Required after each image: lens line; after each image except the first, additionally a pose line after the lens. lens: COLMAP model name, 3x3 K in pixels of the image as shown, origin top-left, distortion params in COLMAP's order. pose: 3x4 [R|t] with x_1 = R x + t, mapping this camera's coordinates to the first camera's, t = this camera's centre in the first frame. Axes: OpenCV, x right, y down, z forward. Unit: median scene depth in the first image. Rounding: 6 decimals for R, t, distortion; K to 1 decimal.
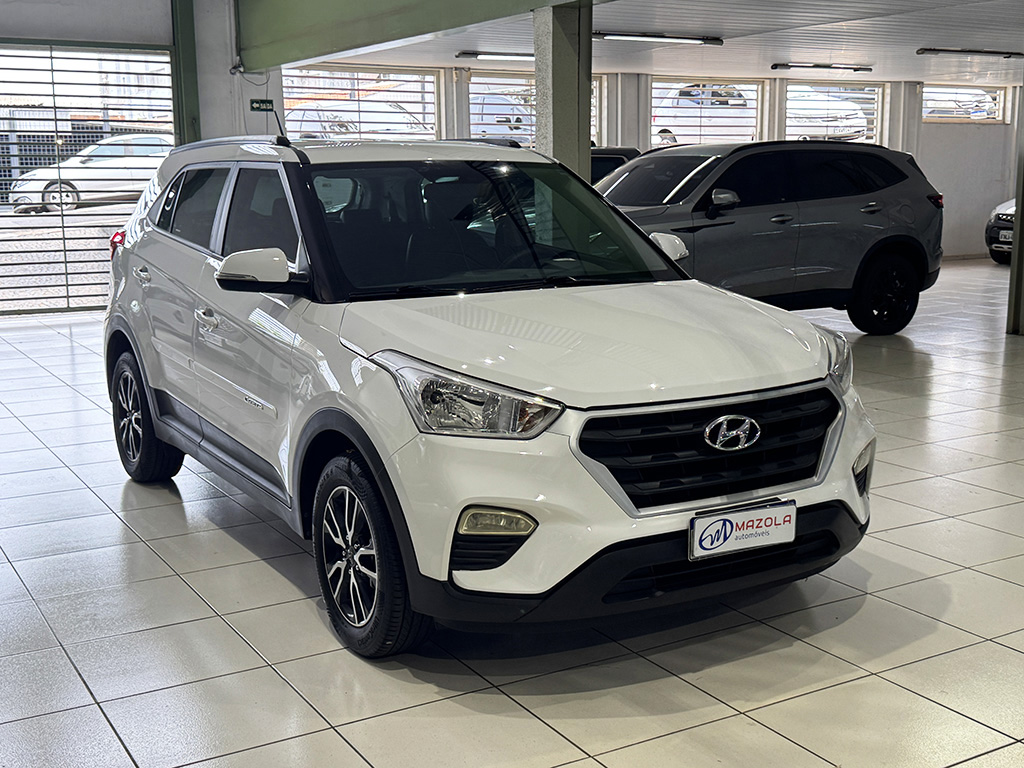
lens RADIAL K [[1236.6, 0, 519.7], [0, 1236.6, 380.8], [0, 0, 1]] dist [0.082181, 0.000000]
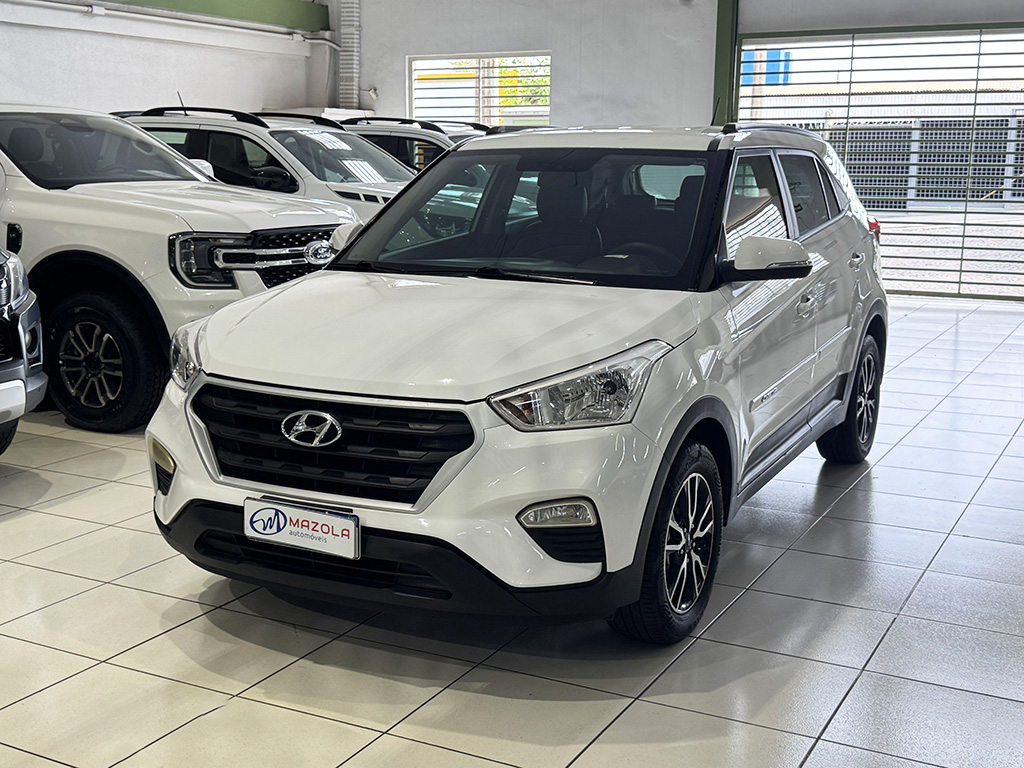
lens RADIAL K [[1236.6, 0, 511.9], [0, 1236.6, 386.6], [0, 0, 1]] dist [0.082181, 0.000000]
pose [[0.518054, 0.166483, -0.838990, 1.054006], [-0.152317, 0.983154, 0.101037, -0.112038], [0.841677, 0.075450, 0.534685, 0.599882]]
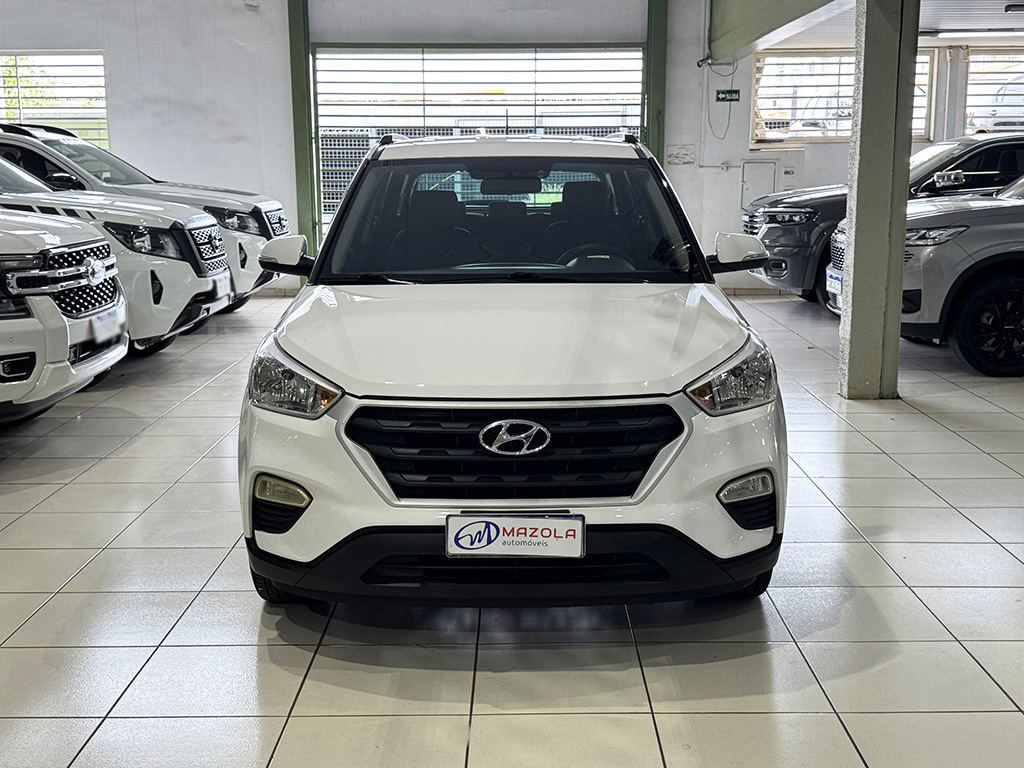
lens RADIAL K [[1236.6, 0, 513.6], [0, 1236.6, 386.4], [0, 0, 1]] dist [0.082181, 0.000000]
pose [[0.857499, 0.095161, -0.505608, 0.656664], [-0.087431, 0.995404, 0.039065, -0.036486], [0.507002, 0.010707, 0.861879, 0.147063]]
